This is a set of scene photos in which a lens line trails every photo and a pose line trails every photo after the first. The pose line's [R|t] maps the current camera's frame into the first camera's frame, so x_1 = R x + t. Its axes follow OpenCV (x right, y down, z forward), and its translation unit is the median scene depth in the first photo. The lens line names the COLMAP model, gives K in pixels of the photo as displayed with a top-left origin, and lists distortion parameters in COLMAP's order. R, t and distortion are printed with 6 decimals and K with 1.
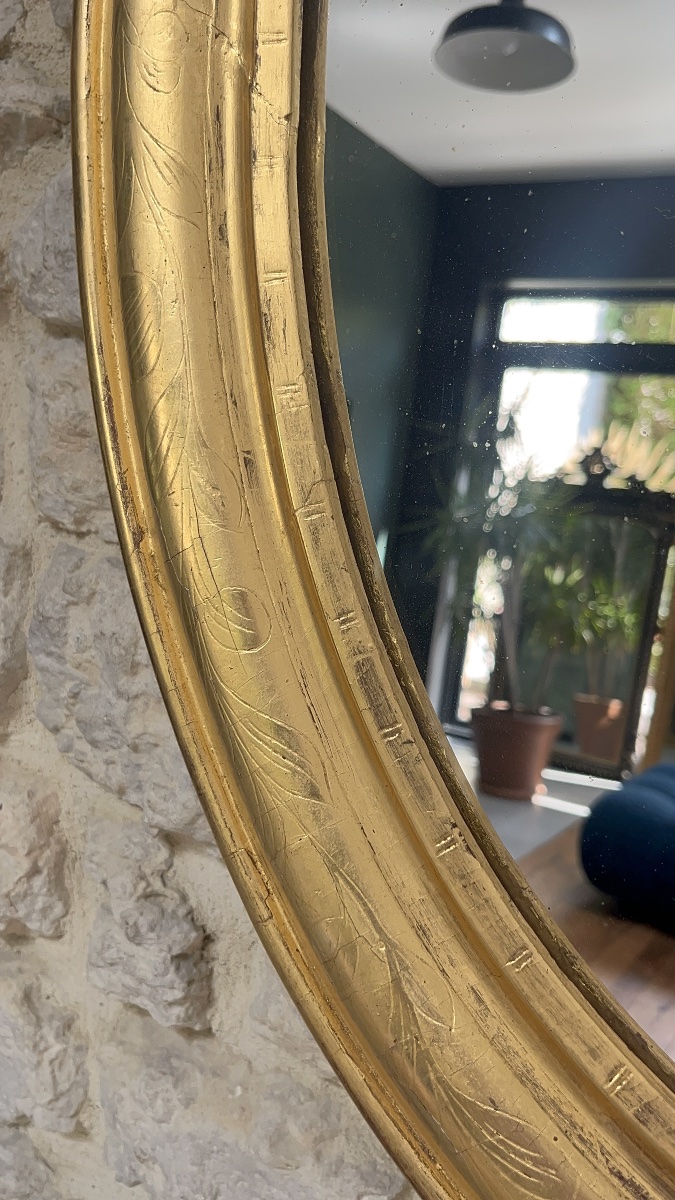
lens RADIAL K [[1021.8, 0, 344.1], [0, 1021.8, 608.5], [0, 0, 1]] dist [0.024580, -0.025150]
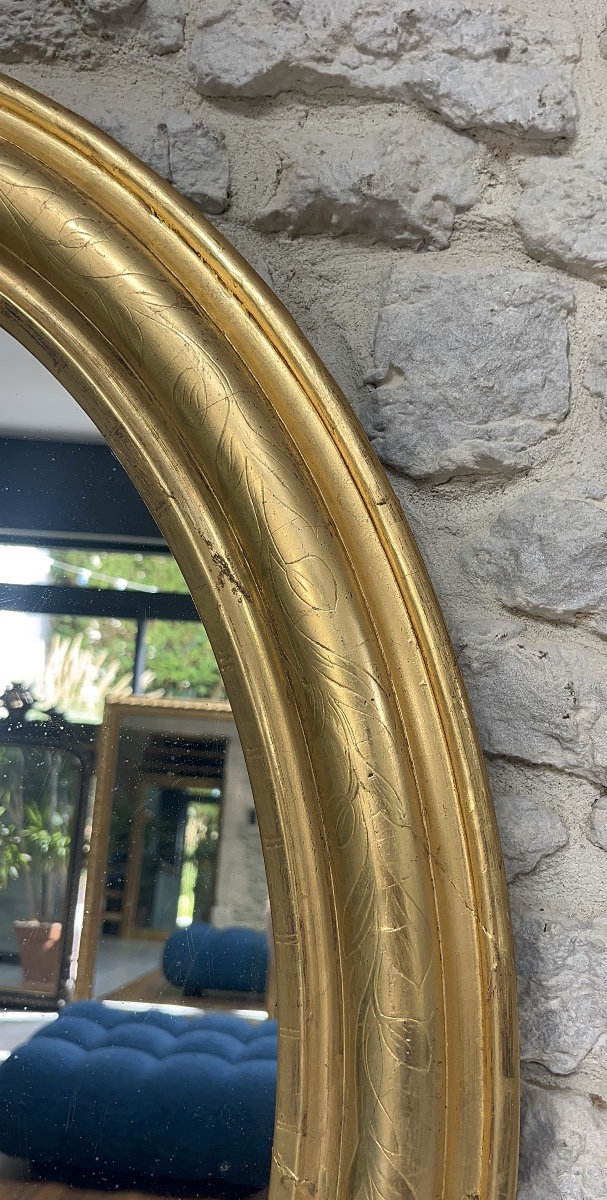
lens RADIAL K [[1017.8, 0, 309.5], [0, 1017.8, 617.7], [0, 0, 1]] dist [0.027252, -0.038943]
pose [[0.895251, -0.016539, 0.445255, 0.517067], [0.086480, 0.986757, -0.137226, -0.547410], [-0.437089, 0.161358, 0.884826, -0.658379]]
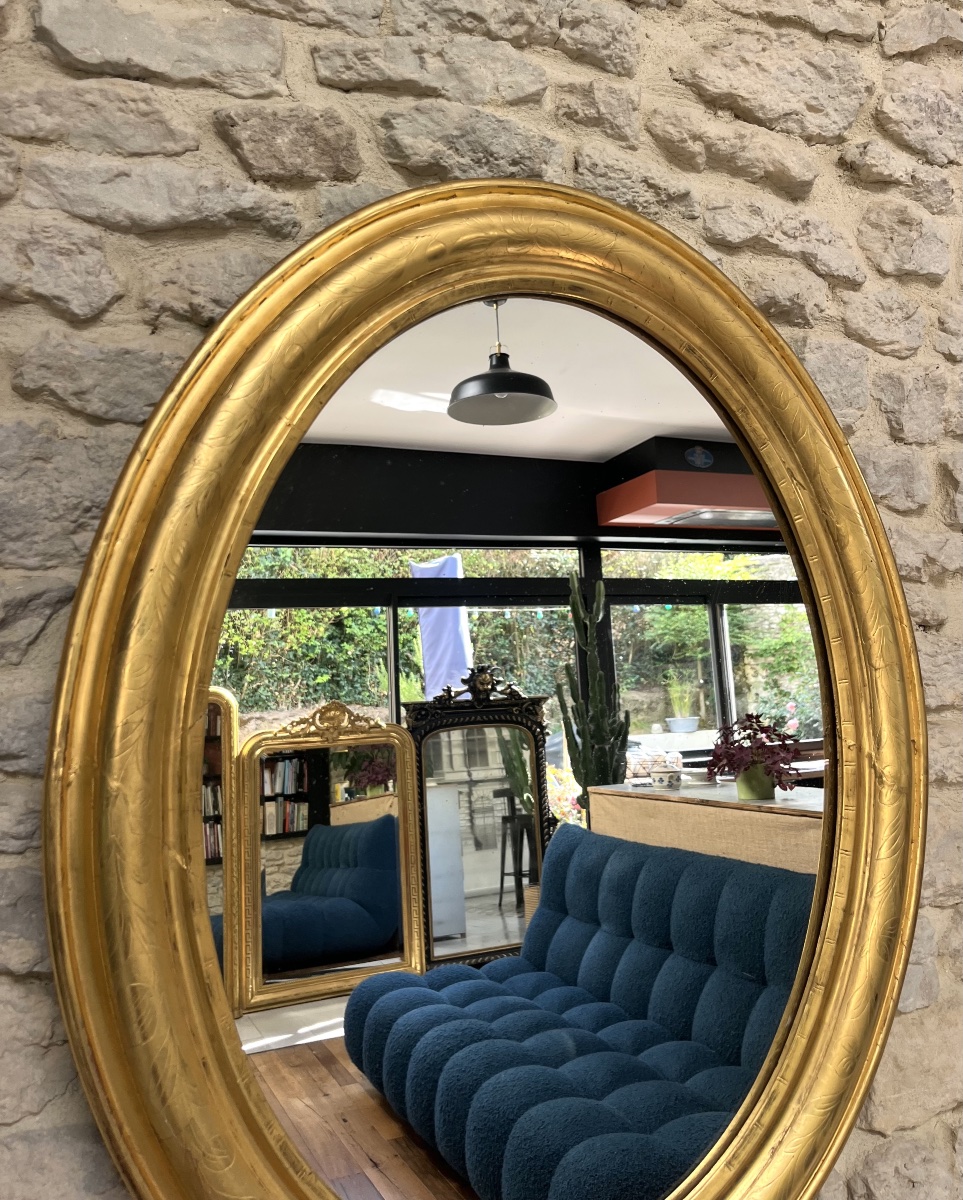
lens RADIAL K [[1022.1, 0, 510.6], [0, 1022.1, 532.1], [0, 0, 1]] dist [0.043021, -0.049169]
pose [[0.564740, -0.012008, 0.825182, -0.869368], [0.199321, 0.972277, -0.122263, -0.489899], [-0.800837, 0.233523, 0.551477, -0.483175]]
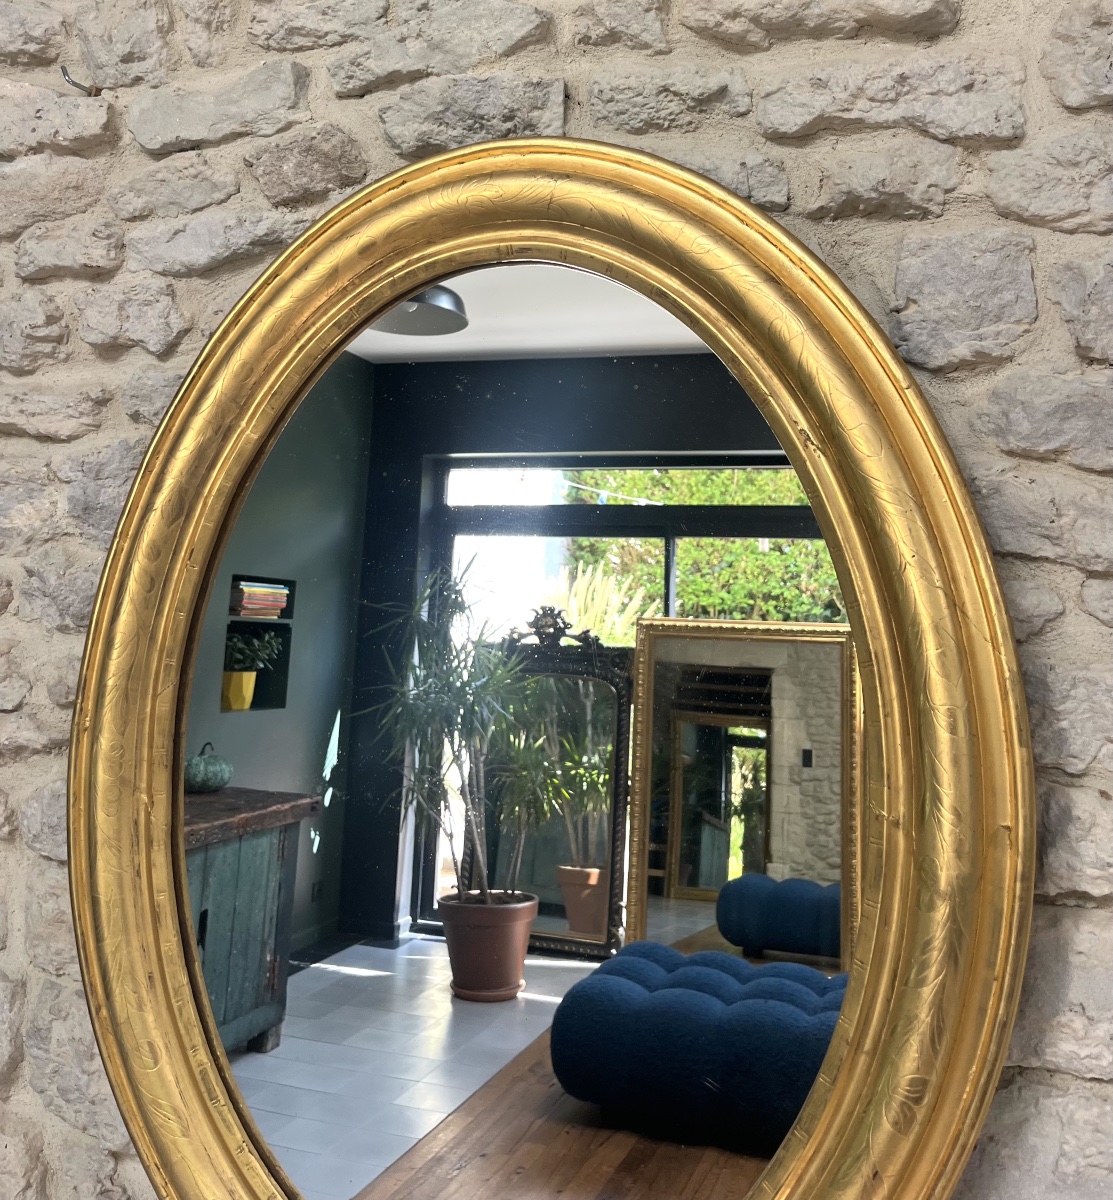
lens RADIAL K [[1154.5, 0, 531.9], [0, 1154.5, 440.7], [0, 0, 1]] dist [0.013726, 0.000000]
pose [[0.979823, -0.049767, 0.193571, 0.193771], [0.097671, 0.964209, -0.246498, -0.373588], [-0.174376, 0.260430, 0.949615, -1.243600]]
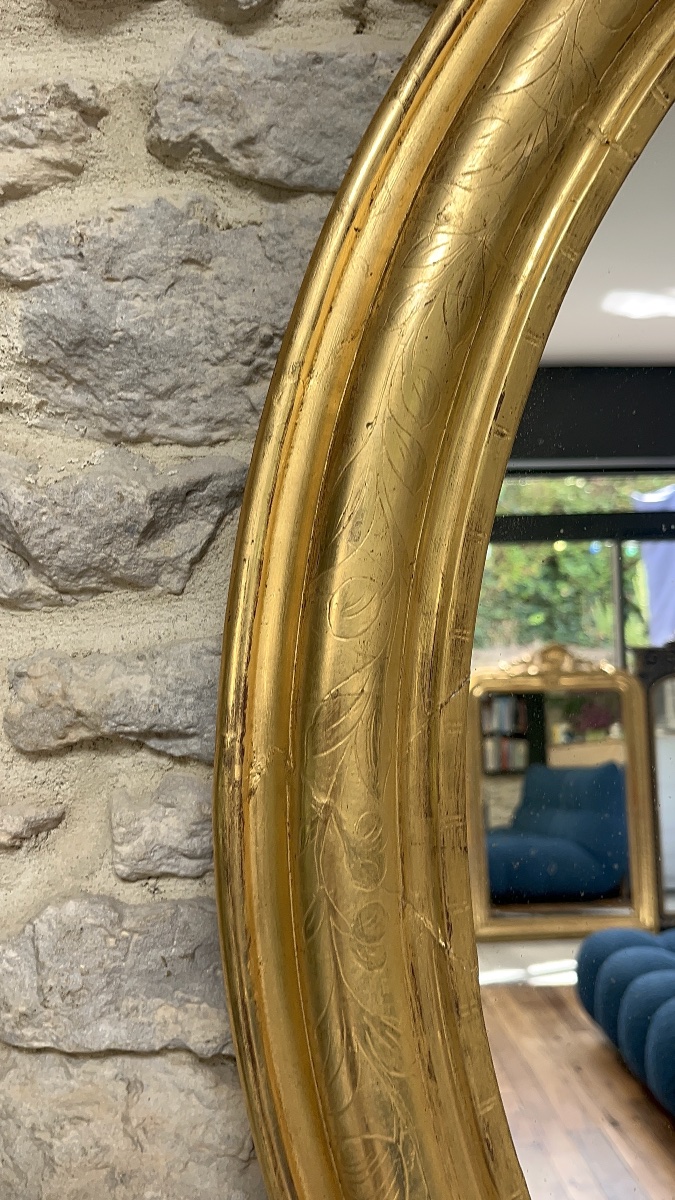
lens RADIAL K [[1021.8, 0, 337.7], [0, 1021.8, 620.6], [0, 0, 1]] dist [0.024580, -0.025150]
pose [[0.820942, -0.120835, 0.558079, -0.496360], [0.179159, 0.982507, -0.050814, -0.524744], [-0.542177, 0.141700, 0.828230, 0.036062]]
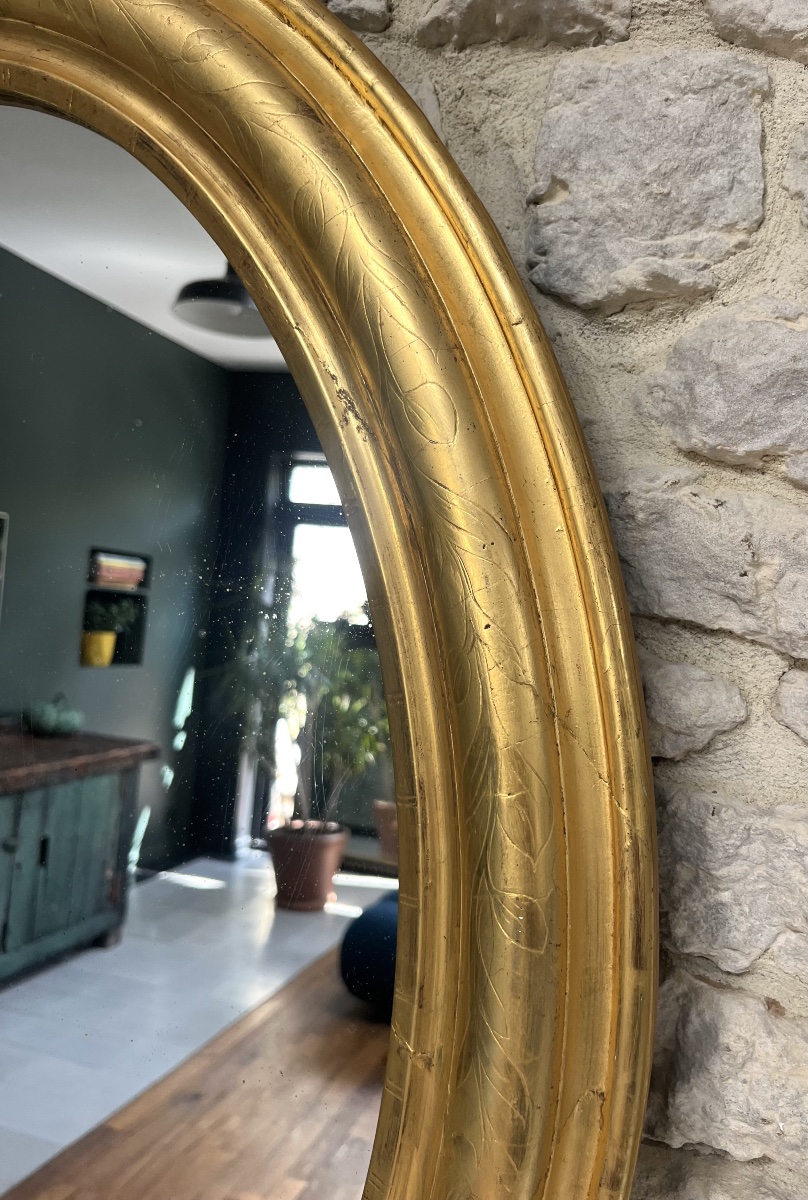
lens RADIAL K [[933.0, 0, 455.2], [0, 933.0, 601.0], [0, 0, 1]] dist [0.022159, -0.040434]
pose [[0.968057, -0.028605, 0.249092, 0.713241], [0.051780, 0.994862, -0.086991, -0.497056], [-0.245324, 0.097110, 0.964565, -0.586827]]
